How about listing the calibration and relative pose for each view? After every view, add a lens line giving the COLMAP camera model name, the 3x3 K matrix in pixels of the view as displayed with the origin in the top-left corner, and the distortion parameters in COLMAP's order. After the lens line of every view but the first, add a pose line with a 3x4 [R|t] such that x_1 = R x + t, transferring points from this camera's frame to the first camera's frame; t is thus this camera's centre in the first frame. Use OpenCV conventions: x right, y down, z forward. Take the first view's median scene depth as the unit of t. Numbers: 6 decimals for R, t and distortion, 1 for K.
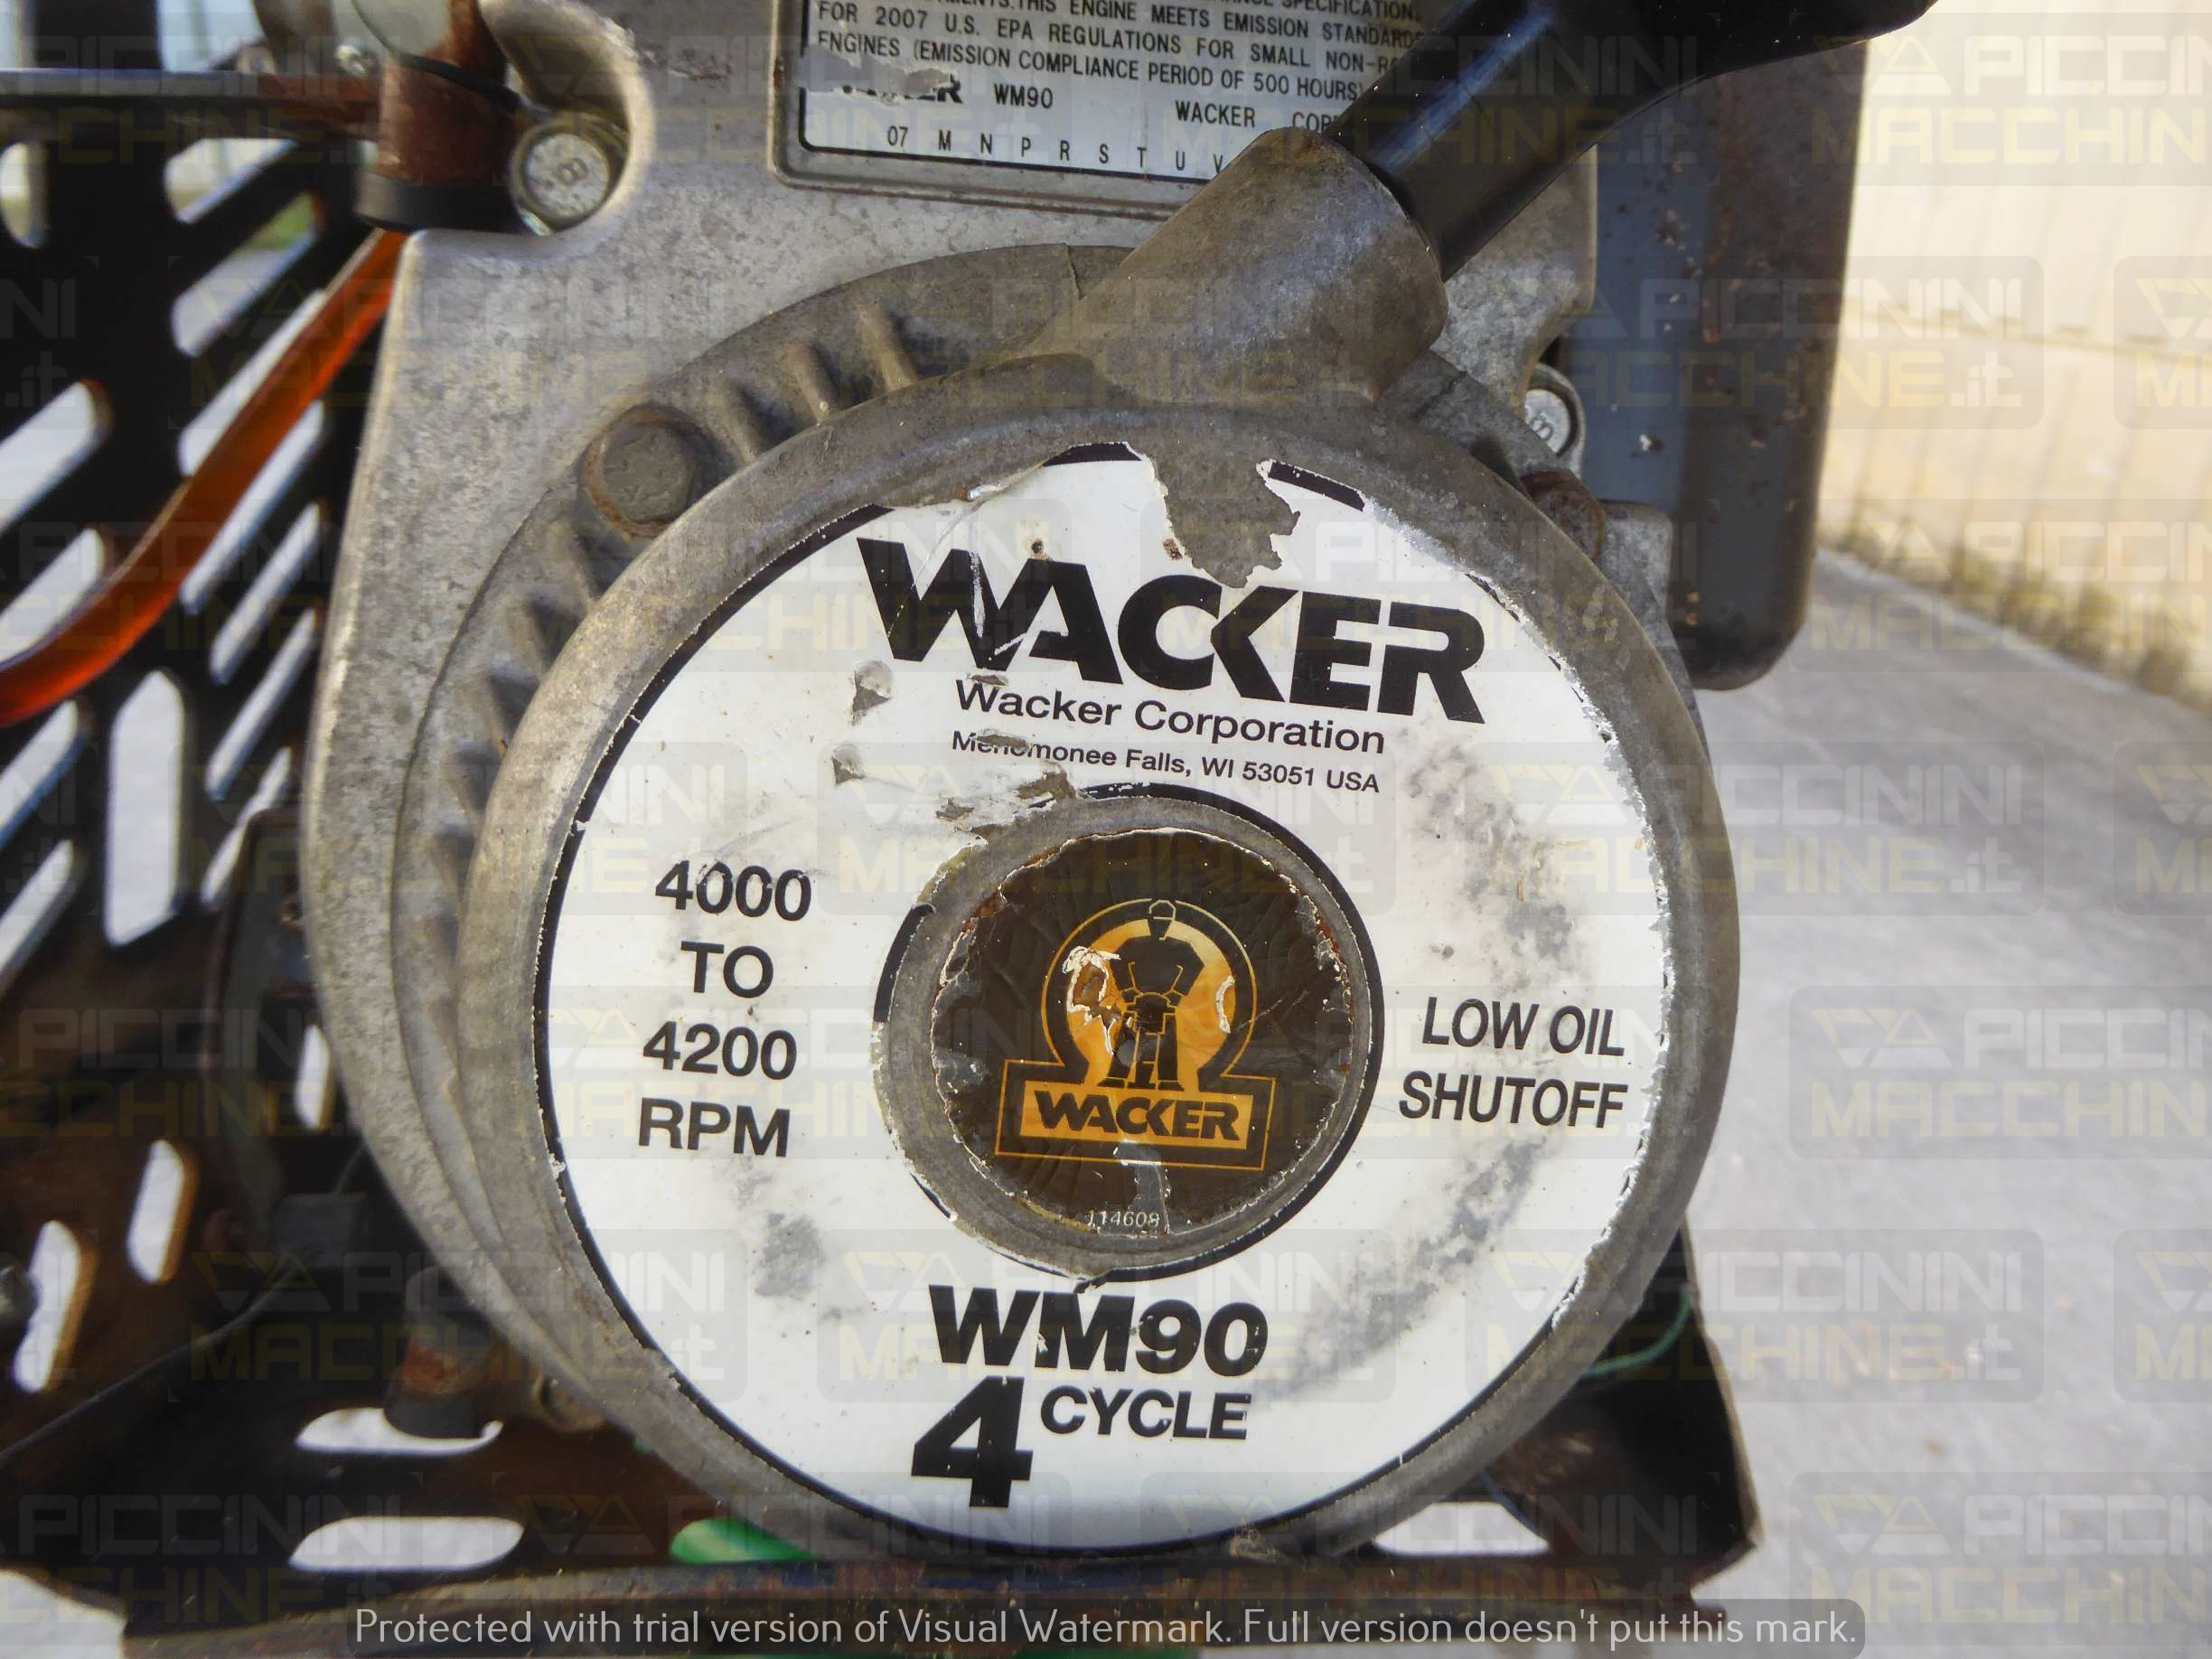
lens RADIAL K [[1512.4, 0, 1112.3], [0, 1512.4, 830.7], [0, 0, 1]] dist [-0.035598, 0.006769]
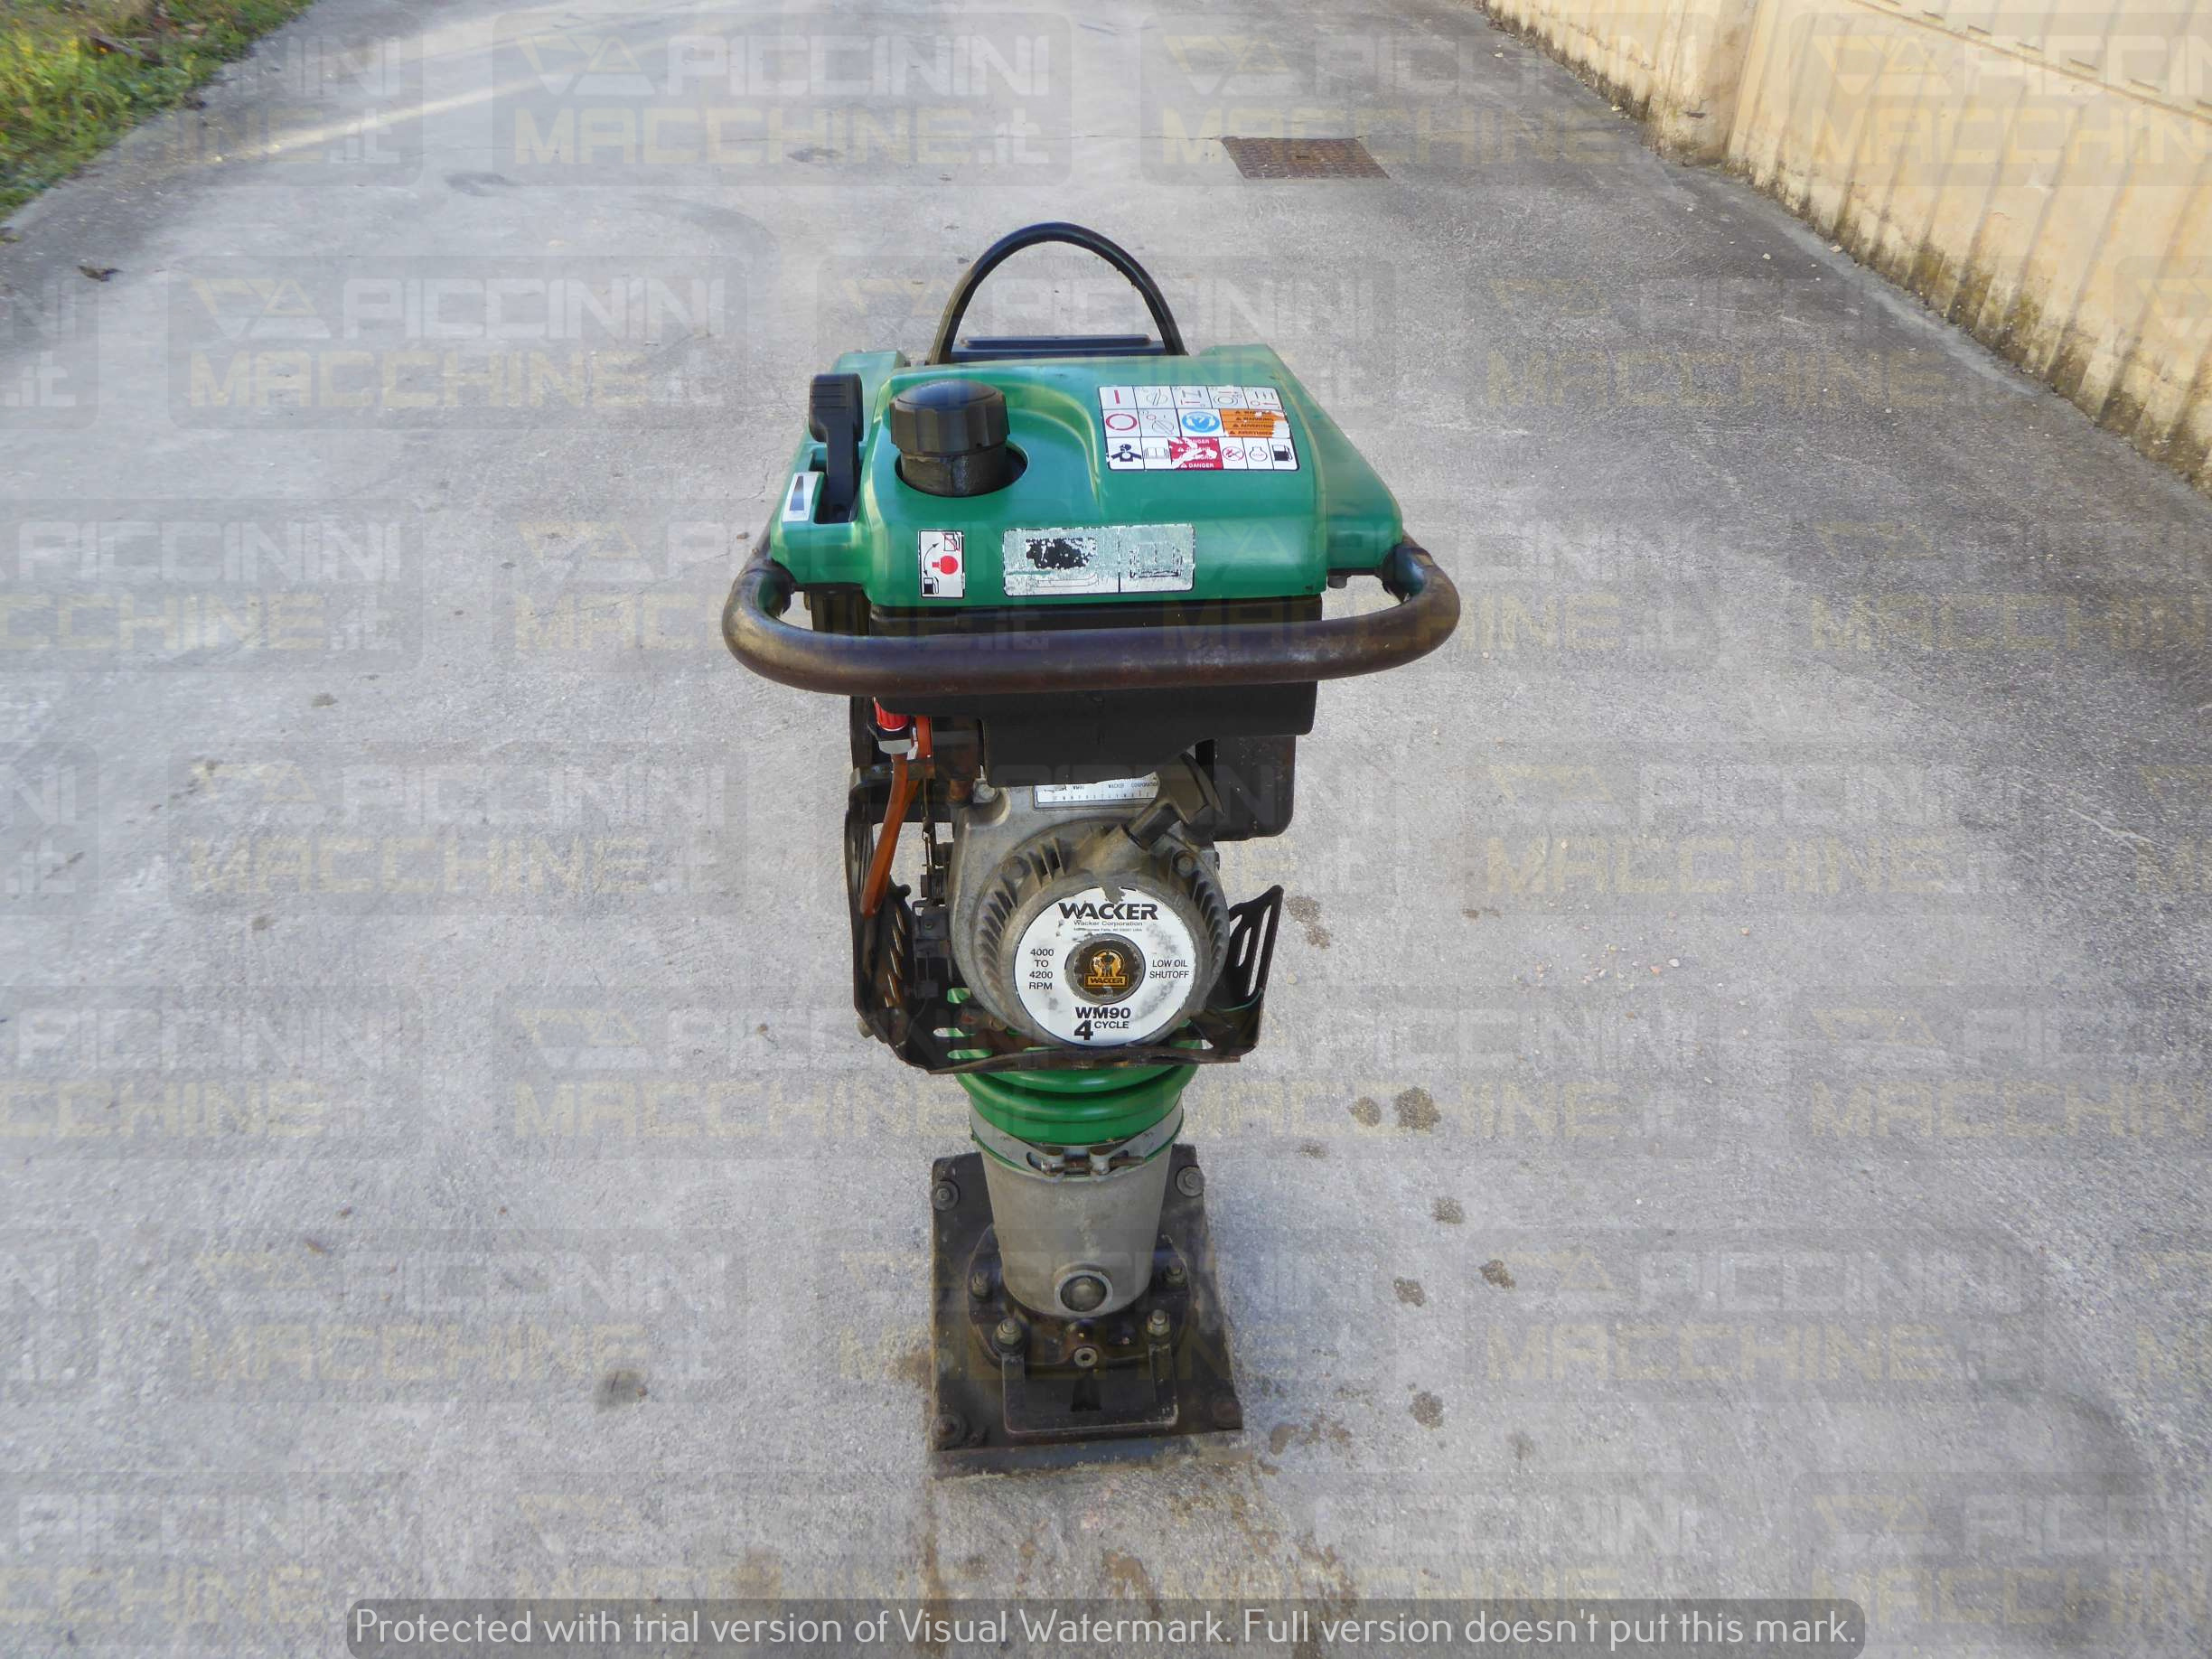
lens RADIAL K [[1512.4, 0, 1103.6], [0, 1512.4, 818.7], [0, 0, 1]] dist [-0.035598, 0.006769]
pose [[0.996738, -0.039290, -0.070502, 0.477237], [0.055678, 0.967107, 0.248202, -2.035590], [0.058431, -0.251317, 0.966139, -4.934137]]
